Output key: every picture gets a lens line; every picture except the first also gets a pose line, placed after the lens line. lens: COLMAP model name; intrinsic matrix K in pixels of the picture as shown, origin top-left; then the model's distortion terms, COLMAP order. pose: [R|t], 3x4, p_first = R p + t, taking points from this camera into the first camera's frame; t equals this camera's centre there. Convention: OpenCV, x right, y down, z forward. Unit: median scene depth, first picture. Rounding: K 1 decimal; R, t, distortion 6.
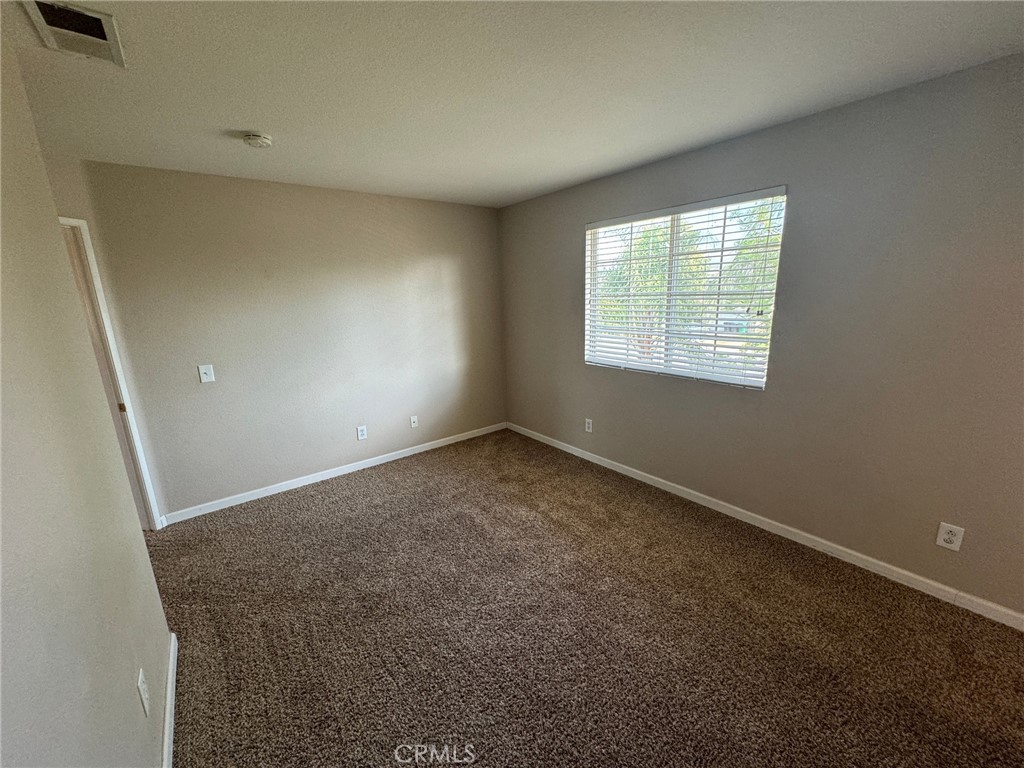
lens RADIAL K [[408.0, 0, 507.6], [0, 408.0, 385.4], [0, 0, 1]] dist [-0.003025, 0.000430]
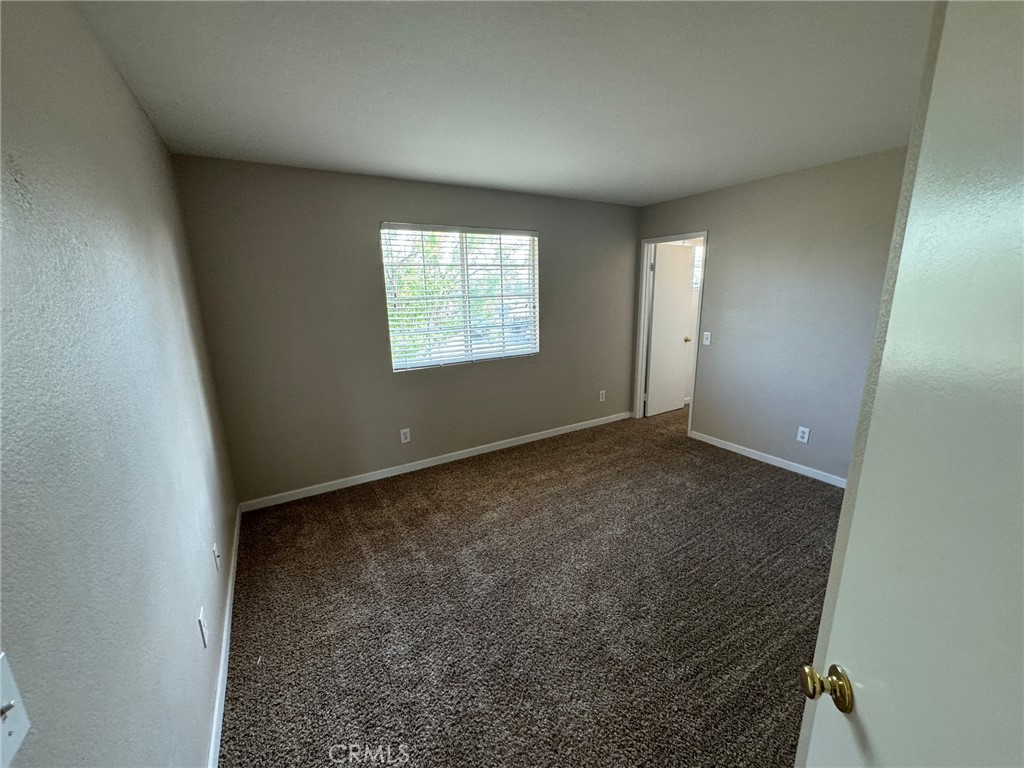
lens RADIAL K [[408.0, 0, 508.7], [0, 408.0, 391.5], [0, 0, 1]] dist [-0.003025, 0.000430]
pose [[0.106307, -0.203254, 0.973338, -0.801091], [0.246204, 0.953783, 0.172281, -0.123326], [-0.963370, 0.221325, 0.151435, 0.708726]]
